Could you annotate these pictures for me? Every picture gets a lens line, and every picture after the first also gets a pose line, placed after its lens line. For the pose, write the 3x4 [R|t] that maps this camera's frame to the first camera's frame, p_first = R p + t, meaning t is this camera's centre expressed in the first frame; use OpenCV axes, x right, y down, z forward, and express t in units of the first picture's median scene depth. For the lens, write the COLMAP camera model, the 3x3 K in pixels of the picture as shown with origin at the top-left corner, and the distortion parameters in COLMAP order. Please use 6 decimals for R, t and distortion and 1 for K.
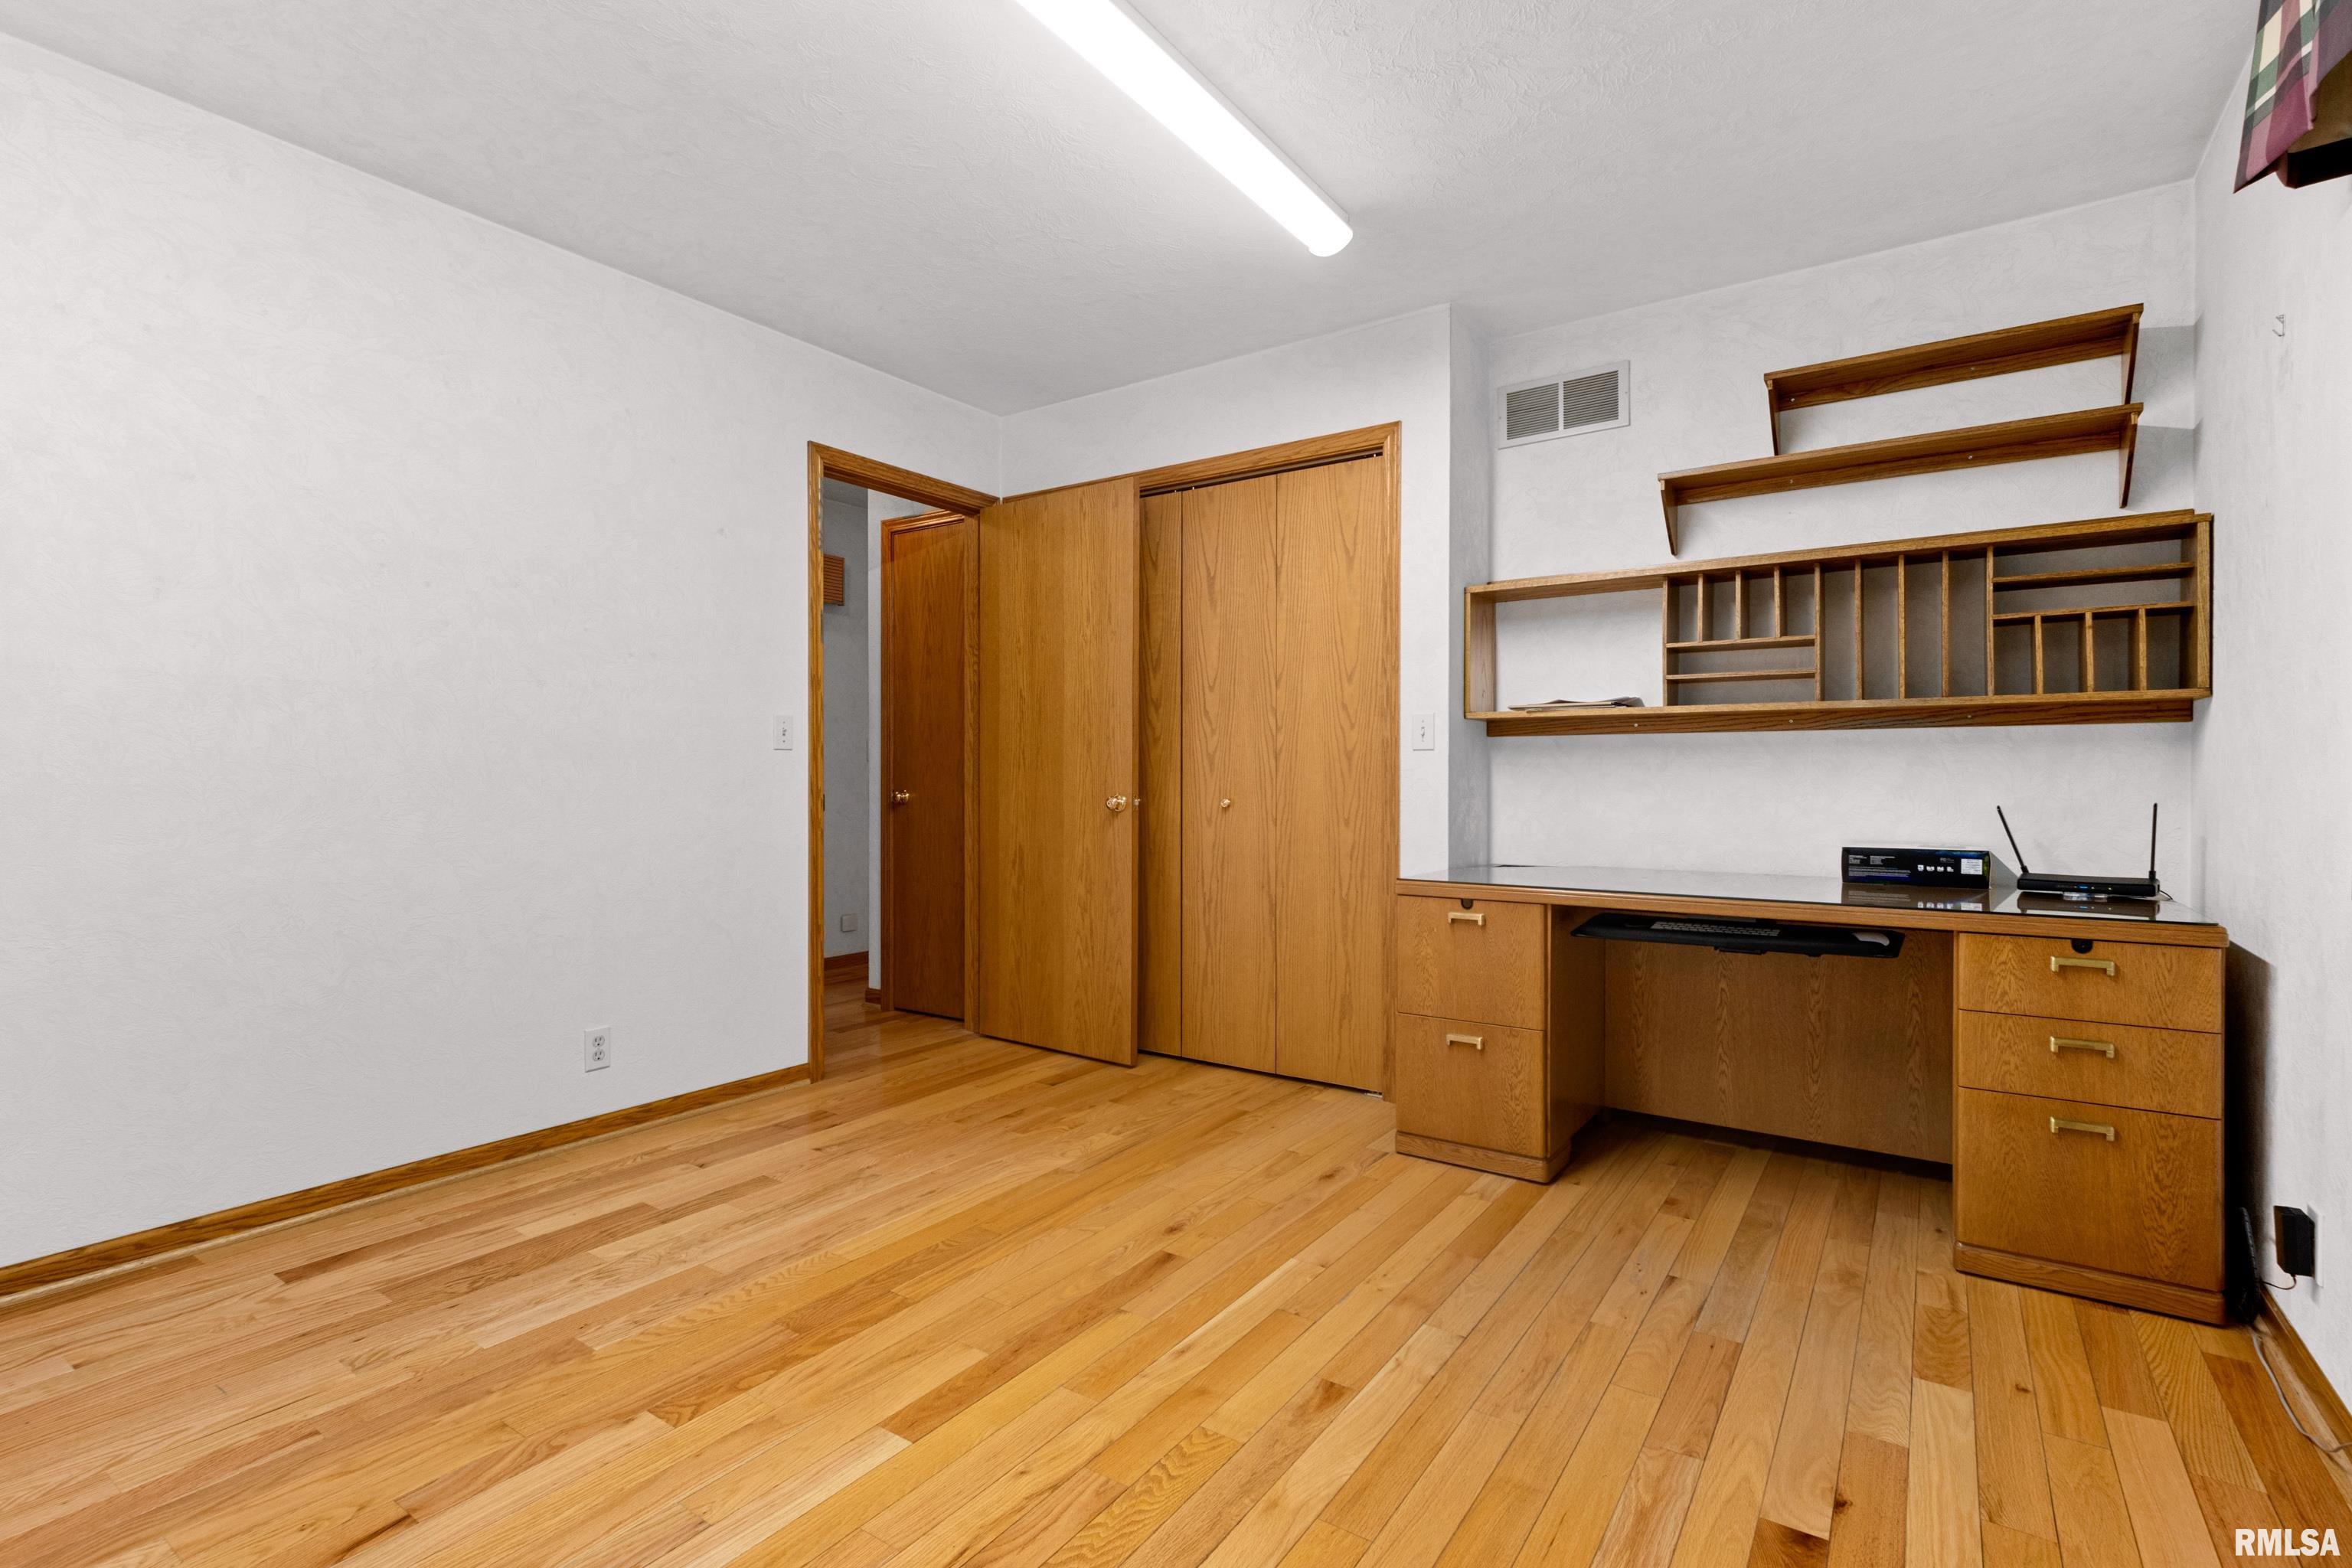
lens RADIAL K [[1099.6, 0, 1173.9], [0, 1099.6, 779.0], [0, 0, 1]] dist [-0.002265, 0.000623]
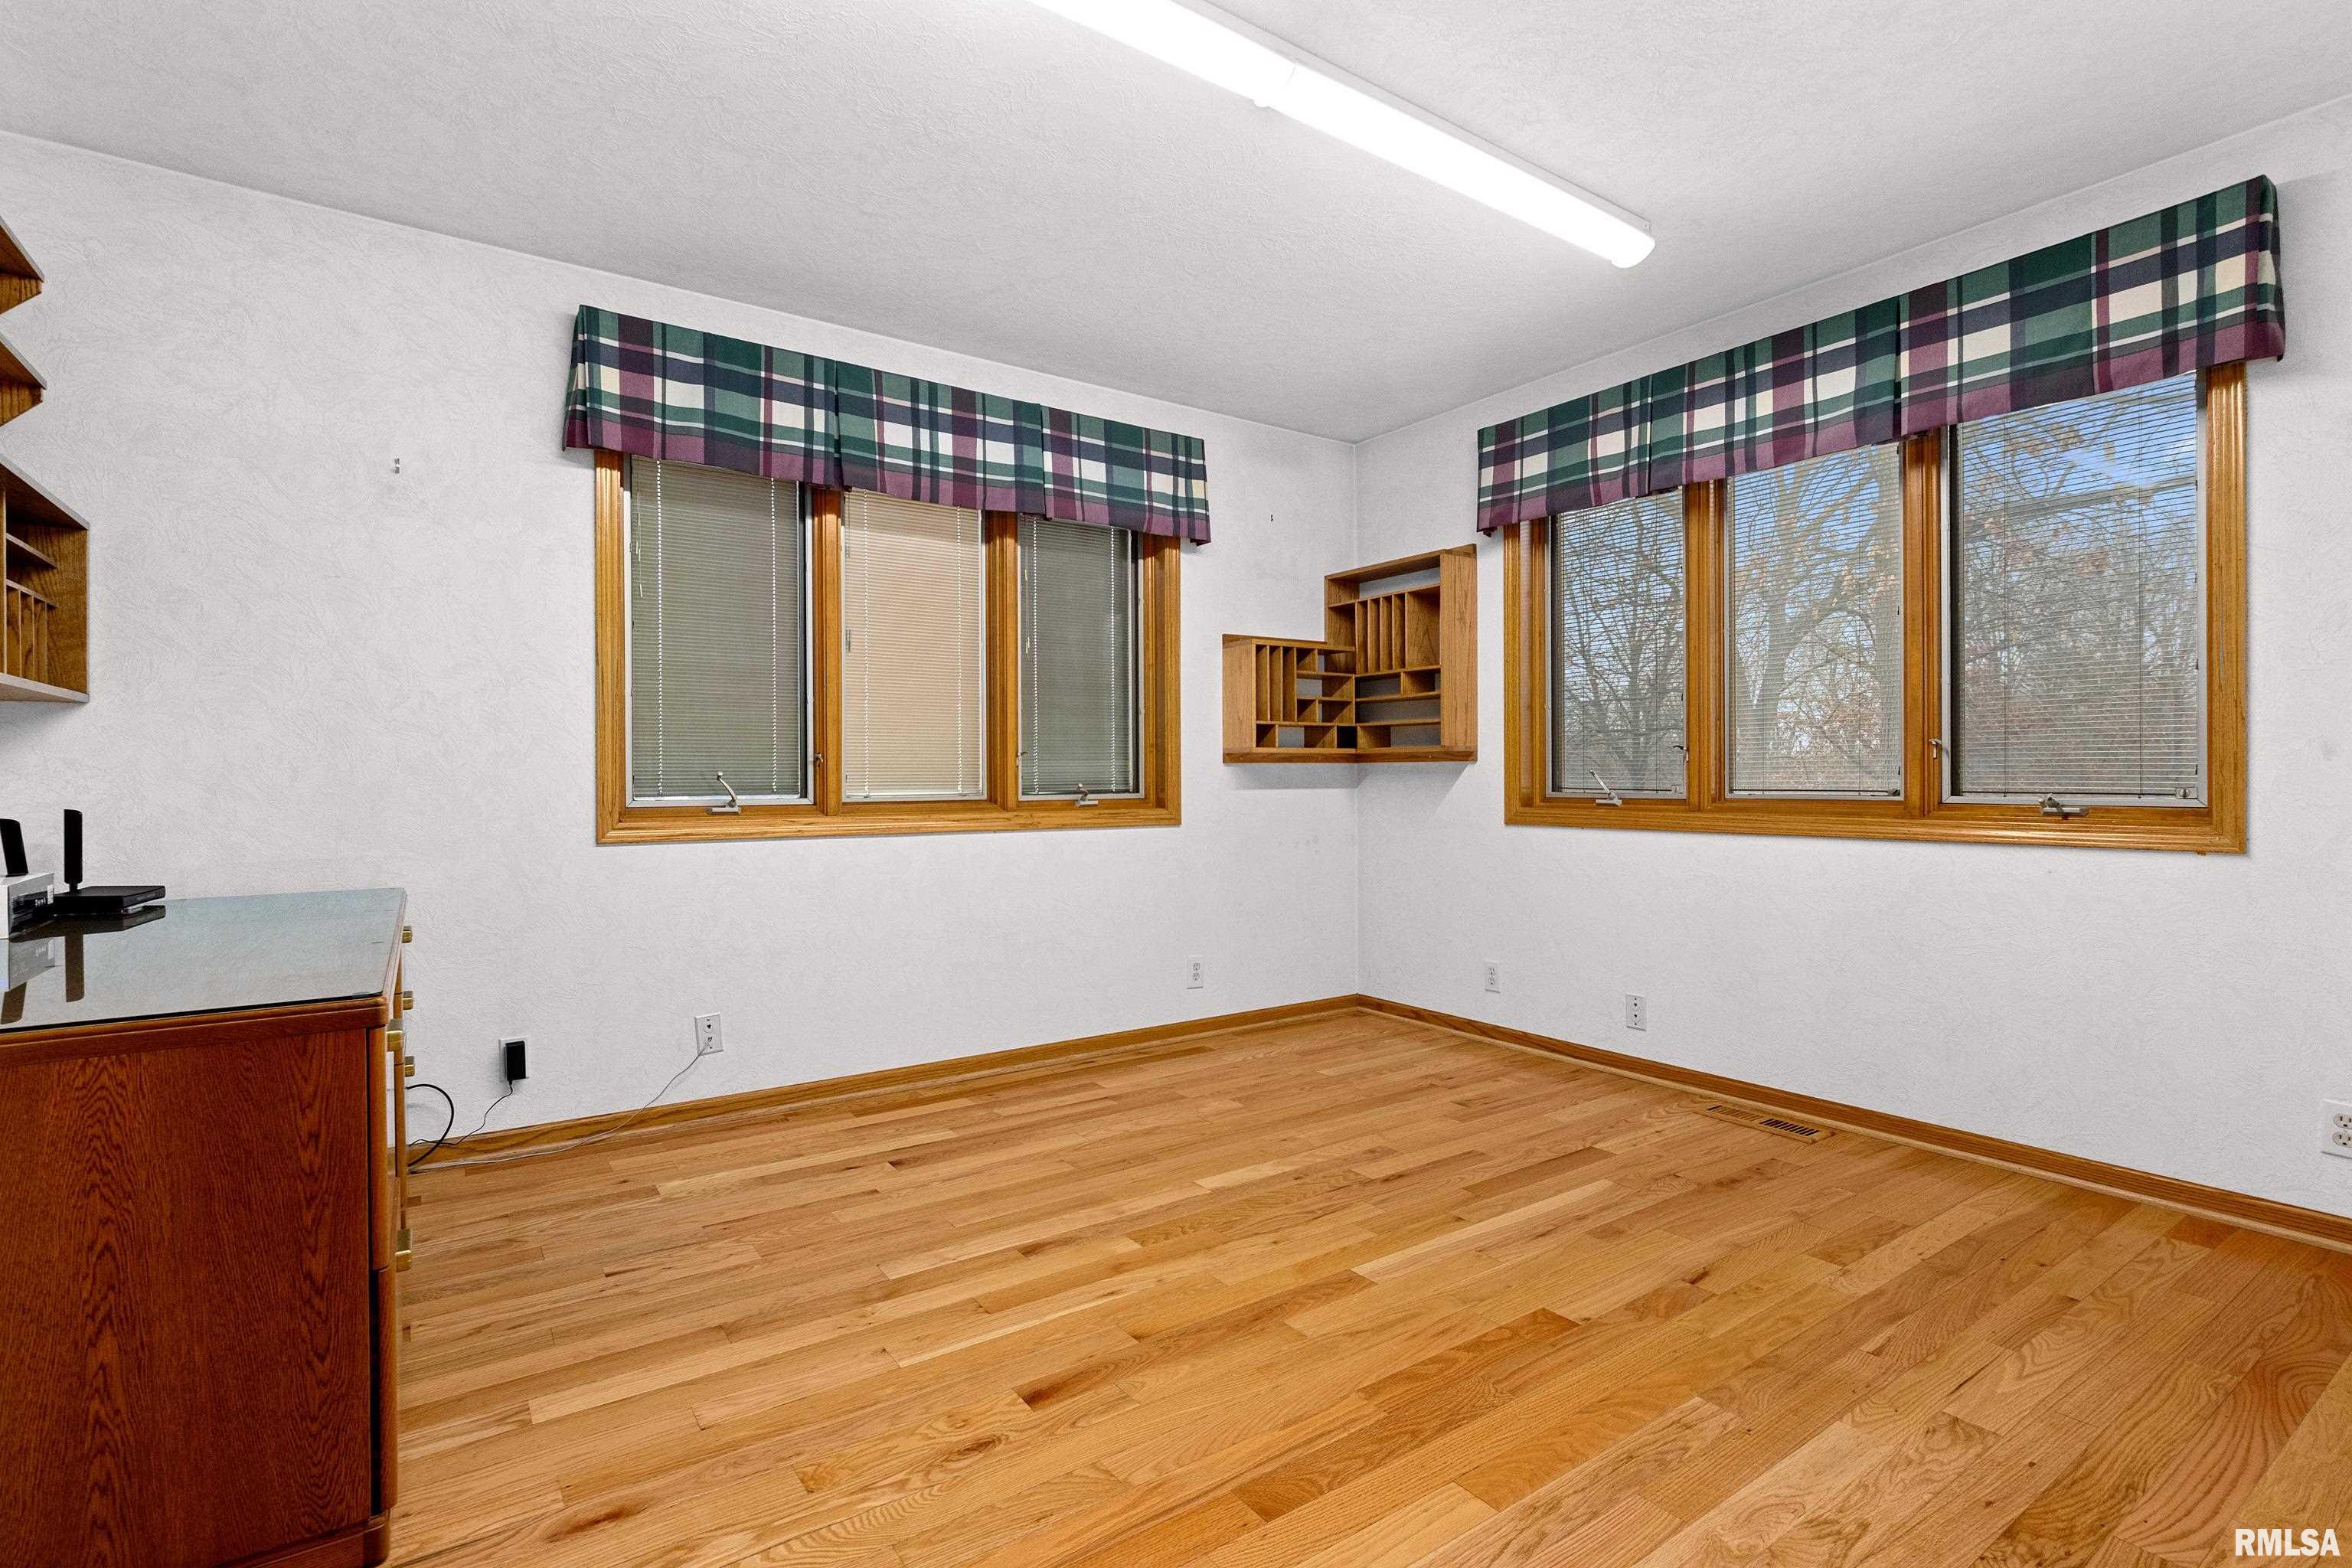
lens RADIAL K [[1099.6, 0, 1175.9], [0, 1099.6, 783.5], [0, 0, 1]] dist [-0.002265, 0.000623]
pose [[-0.935786, 0.000367, 0.352569, -0.432785], [0.003003, 0.999971, 0.006930, 0.000571], [-0.352557, 0.007544, -0.935760, 1.964025]]
